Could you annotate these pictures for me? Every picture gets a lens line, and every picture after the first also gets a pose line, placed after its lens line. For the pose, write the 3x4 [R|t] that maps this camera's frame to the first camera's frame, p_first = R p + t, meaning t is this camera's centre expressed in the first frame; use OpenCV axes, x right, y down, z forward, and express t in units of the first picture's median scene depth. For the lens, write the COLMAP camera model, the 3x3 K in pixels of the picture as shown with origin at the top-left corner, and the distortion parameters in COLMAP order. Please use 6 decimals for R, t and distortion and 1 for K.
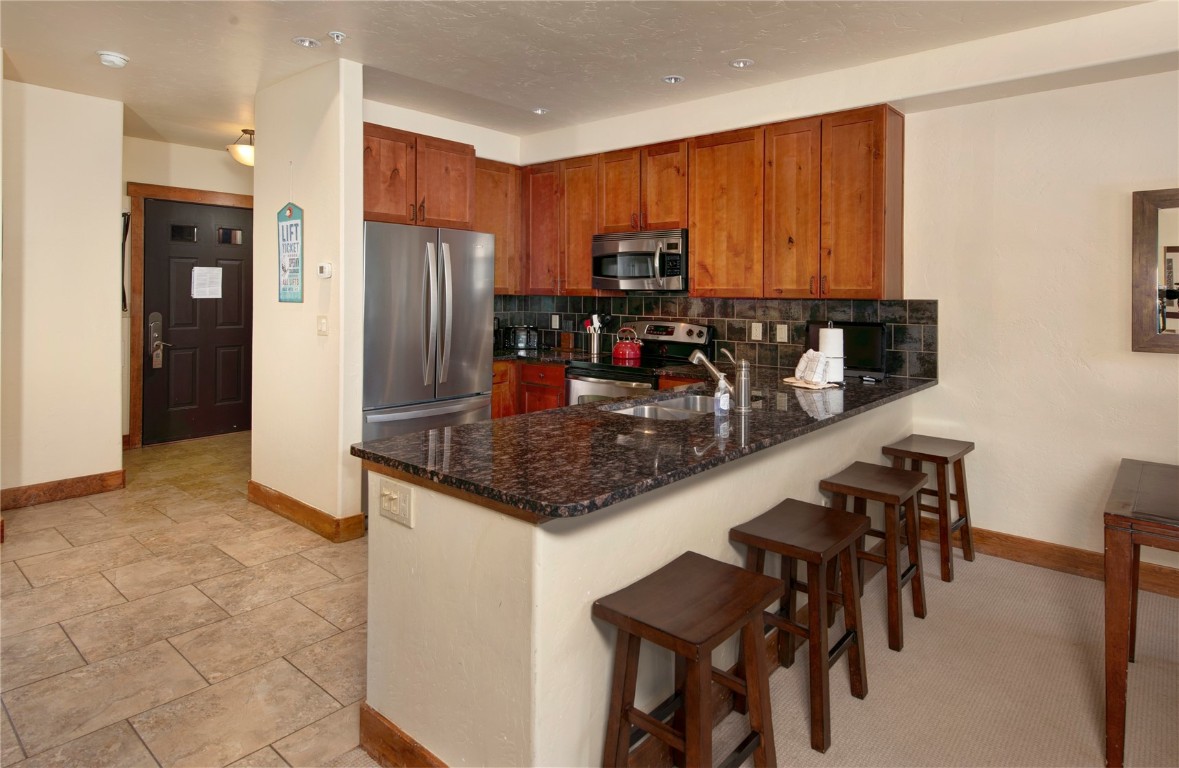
lens RADIAL K [[643.3, 0, 602.6], [0, 643.3, 288.5], [0, 0, 1]] dist [-0.000223, -0.001018]
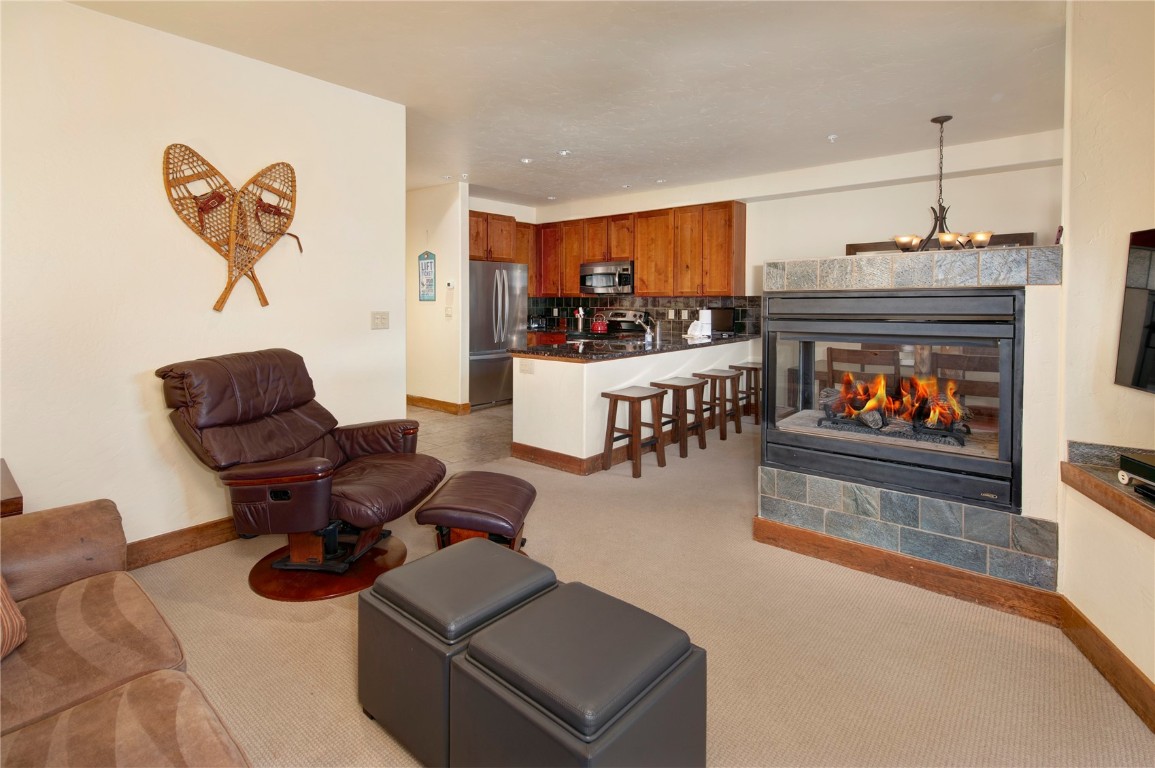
lens RADIAL K [[548.3, 0, 500.6], [0, 548.3, 309.2], [0, 0, 1]] dist [0.006273, -0.000256]
pose [[0.995874, -0.009034, -0.090299, -0.120240], [0.011275, 0.999640, 0.024332, 0.007479], [0.090046, -0.025250, 0.995617, -0.684745]]
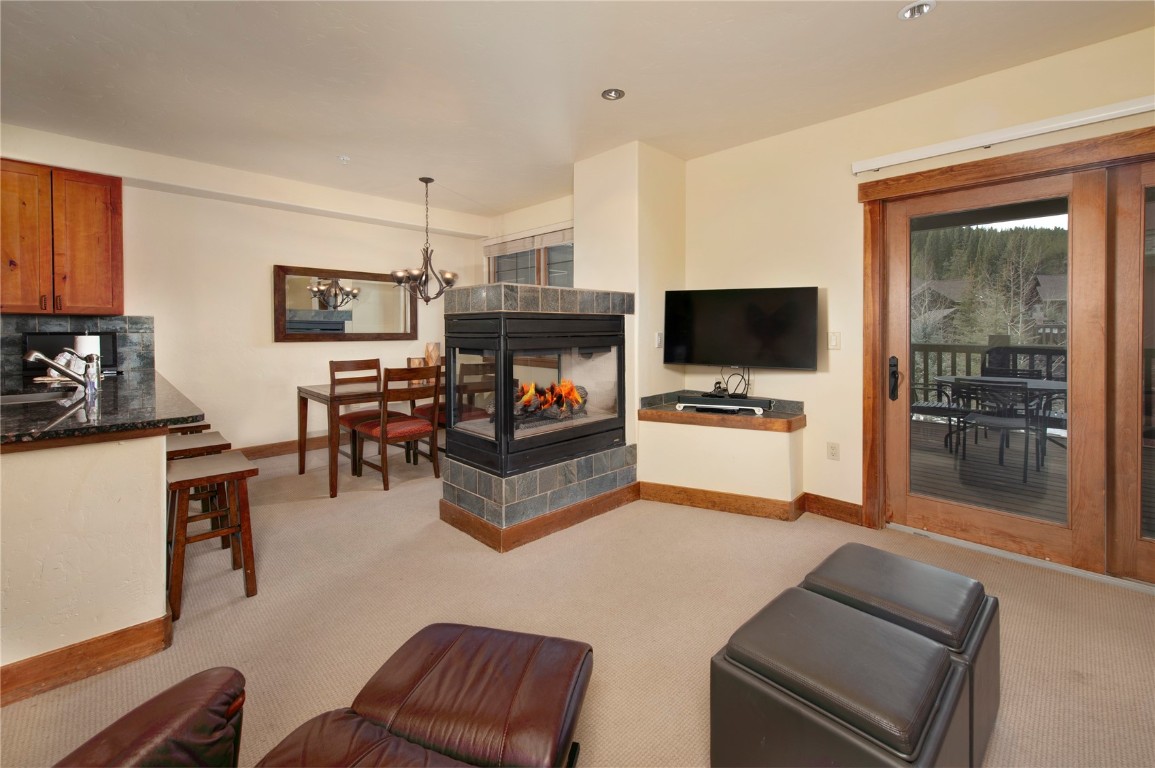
lens RADIAL K [[488.0, 0, 605.6], [0, 488.0, 342.8], [0, 0, 1]] dist [0.009875, 0.000557]
pose [[0.081782, -0.032251, 0.996128, -0.484162], [-0.010304, 0.999396, 0.033203, 0.026694], [-0.996597, -0.012979, 0.081400, -0.139218]]
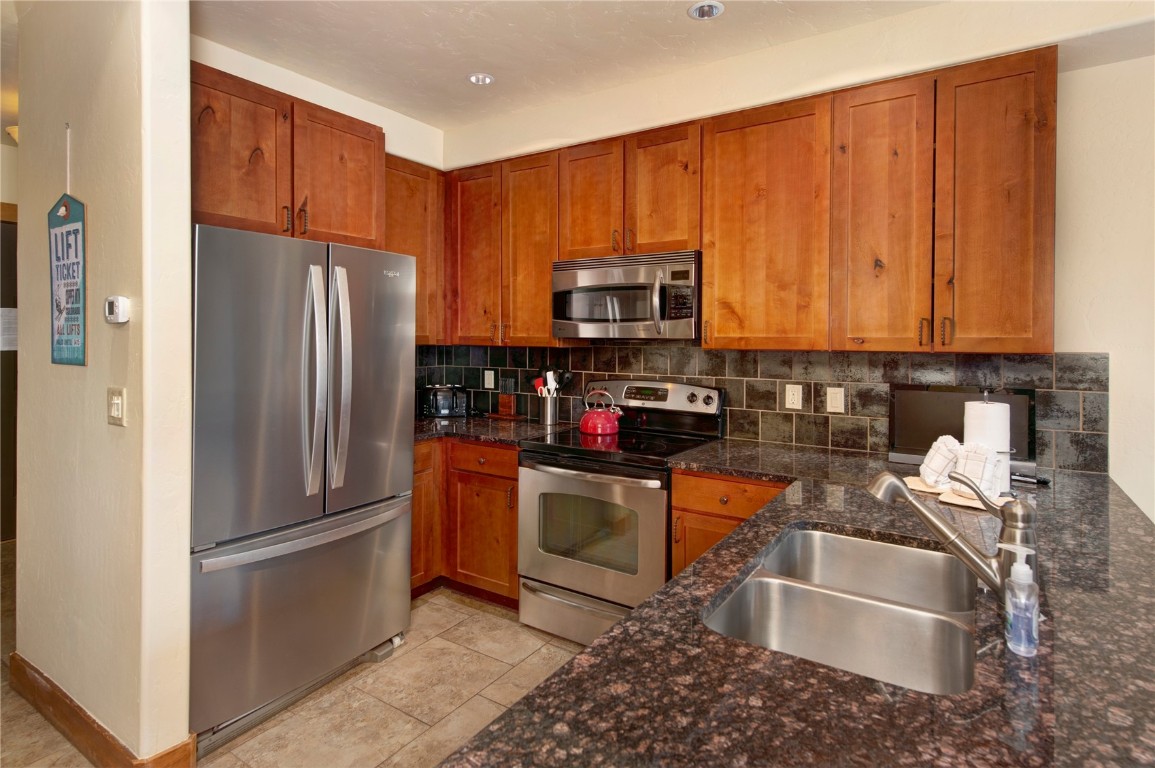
lens RADIAL K [[614.4, 0, 556.2], [0, 614.4, 334.4], [0, 0, 1]] dist [0.008834, -0.002869]
pose [[0.995022, -0.004322, 0.099560, -0.093208], [0.003979, 0.999985, 0.003641, -0.005656], [-0.099574, -0.003227, 0.995025, 0.373973]]
